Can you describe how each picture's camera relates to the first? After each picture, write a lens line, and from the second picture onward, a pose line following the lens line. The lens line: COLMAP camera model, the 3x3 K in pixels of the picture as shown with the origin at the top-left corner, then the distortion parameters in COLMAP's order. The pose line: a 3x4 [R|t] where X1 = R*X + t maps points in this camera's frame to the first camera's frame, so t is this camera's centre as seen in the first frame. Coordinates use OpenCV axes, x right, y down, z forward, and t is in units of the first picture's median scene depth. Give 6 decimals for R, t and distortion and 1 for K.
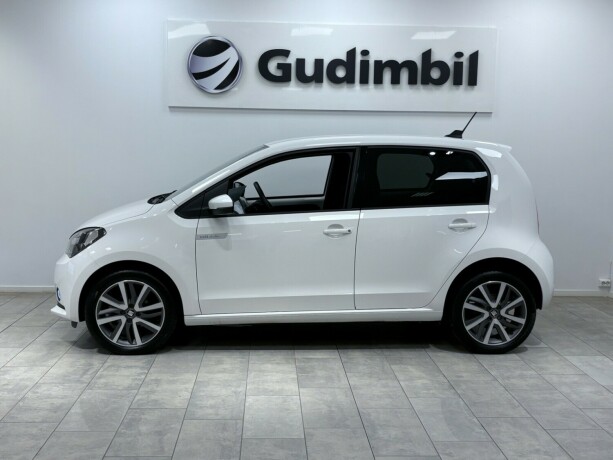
lens RADIAL K [[733.3, 0, 306.5], [0, 733.3, 230.0], [0, 0, 1]] dist [0.085858, -0.036578]
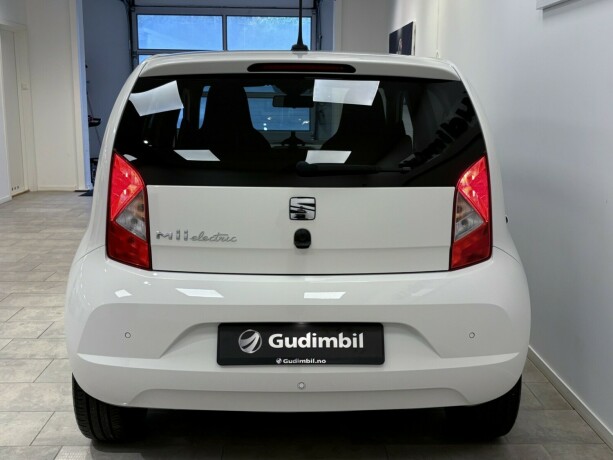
lens RADIAL K [[729.1, 0, 306.5], [0, 729.1, 230.0], [0, 0, 1]] dist [-0.004960, -0.011690]
pose [[-0.023495, 0.162879, -0.986366, 0.501117], [-0.122166, 0.978776, 0.164536, -0.101137], [0.992231, 0.124367, -0.003098, 1.166105]]
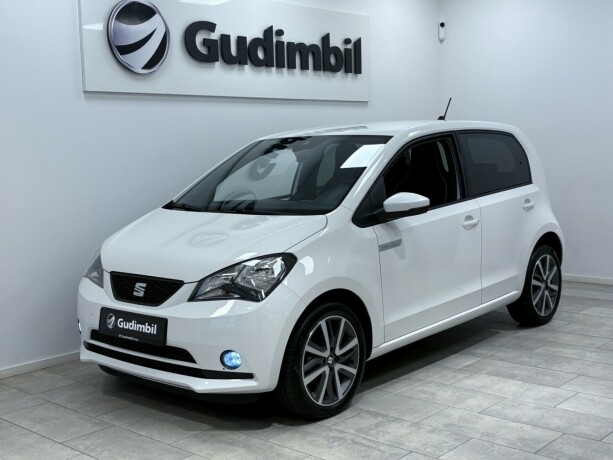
lens RADIAL K [[787.3, 0, 306.5], [0, 787.3, 230.0], [0, 0, 1]] dist [0.192601, -0.695608]
pose [[0.704096, -0.113031, 0.701051, -0.803460], [0.122737, 0.991763, 0.036633, -0.051405], [-0.699417, 0.060252, 0.712170, 0.431971]]
